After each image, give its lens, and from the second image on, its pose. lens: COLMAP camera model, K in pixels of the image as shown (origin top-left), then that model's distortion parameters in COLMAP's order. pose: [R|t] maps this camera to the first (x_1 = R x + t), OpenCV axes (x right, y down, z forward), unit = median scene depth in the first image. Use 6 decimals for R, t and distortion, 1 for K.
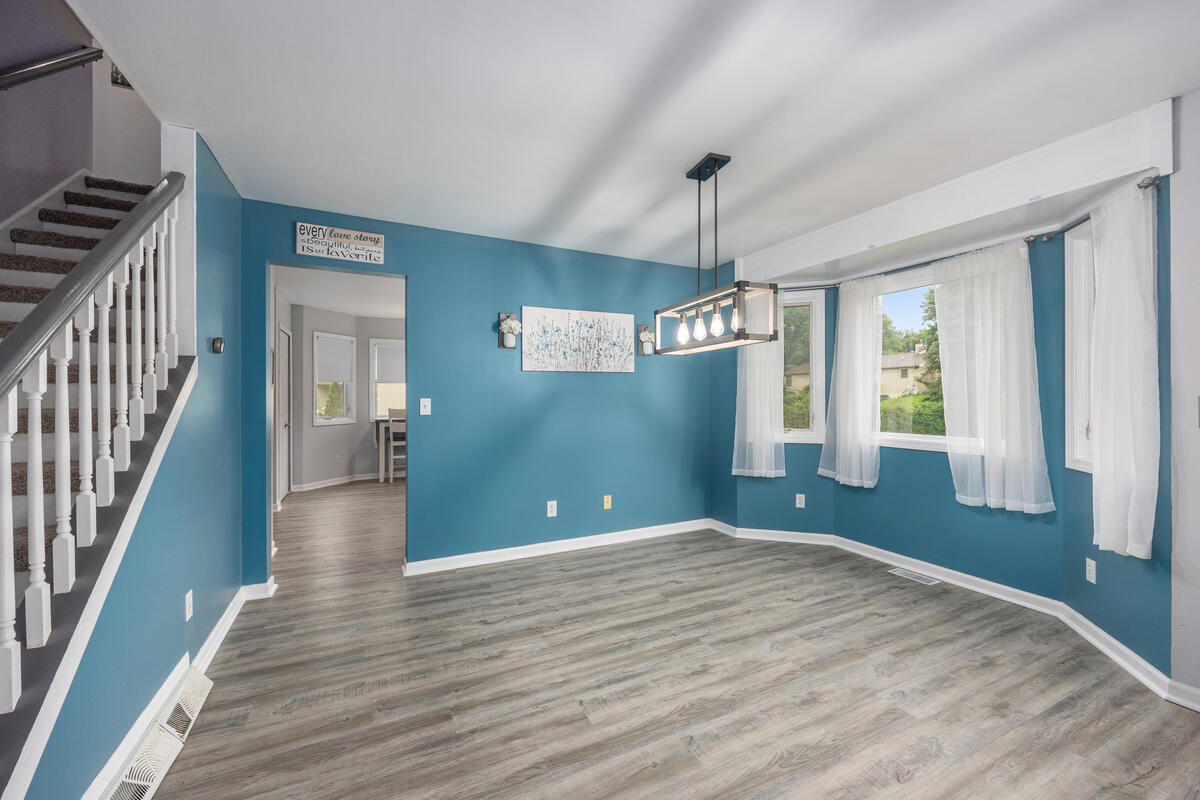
lens RADIAL K [[468.5, 0, 597.2], [0, 468.5, 392.4], [0, 0, 1]] dist [-0.011092, 0.000057]
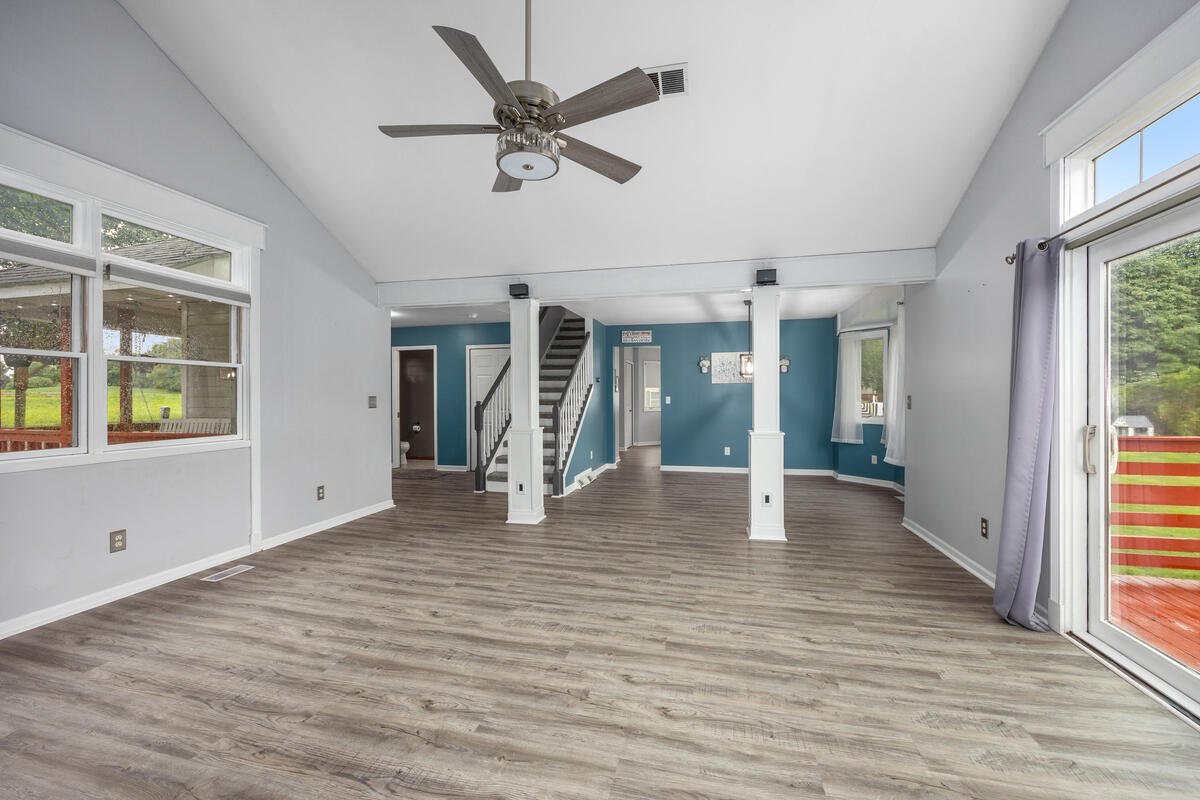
lens RADIAL K [[468.5, 0, 606.3], [0, 468.5, 396.6], [0, 0, 1]] dist [-0.011092, 0.000057]
pose [[0.765501, -0.001651, -0.643432, 0.898306], [0.006033, 0.999971, 0.004612, -0.000290], [0.643406, -0.007412, 0.765489, -0.991298]]
